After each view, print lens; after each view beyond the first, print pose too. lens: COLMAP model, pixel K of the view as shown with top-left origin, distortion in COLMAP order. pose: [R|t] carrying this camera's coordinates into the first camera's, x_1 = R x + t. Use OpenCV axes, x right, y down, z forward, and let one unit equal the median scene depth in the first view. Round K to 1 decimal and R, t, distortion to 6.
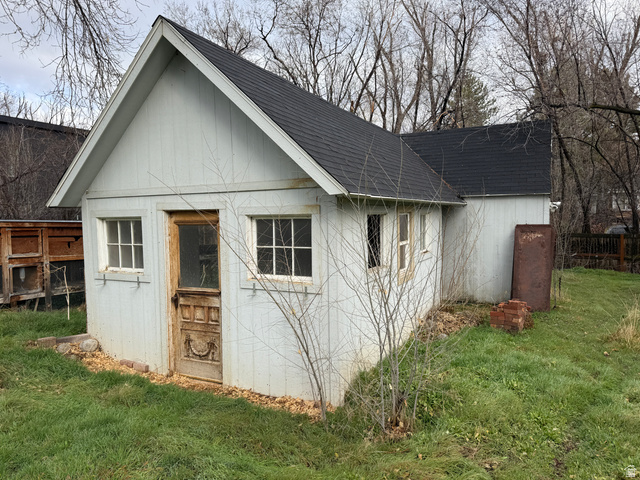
lens RADIAL K [[440.1, 0, 320.0], [0, 440.1, 240.0], [0, 0, 1]] dist [0.007878, 0.000474]
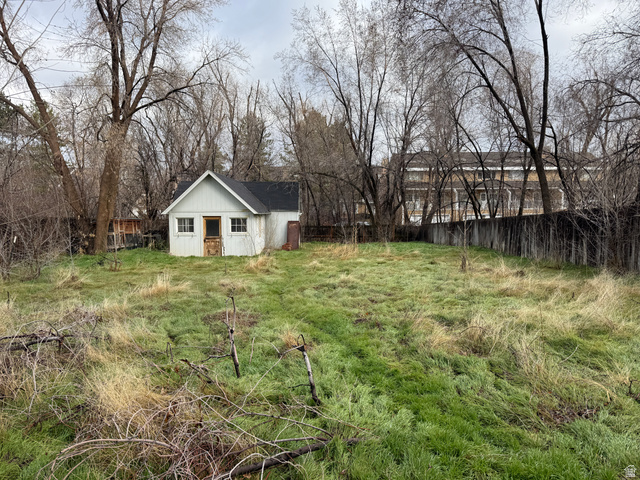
lens RADIAL K [[440.1, 0, 320.0], [0, 440.1, 240.0], [0, 0, 1]] dist [0.007878, 0.000474]
pose [[0.877985, -0.020139, 0.478264, -1.244054], [0.019657, 0.999789, 0.006015, 0.128598], [-0.478285, 0.004120, 0.878195, -2.697123]]
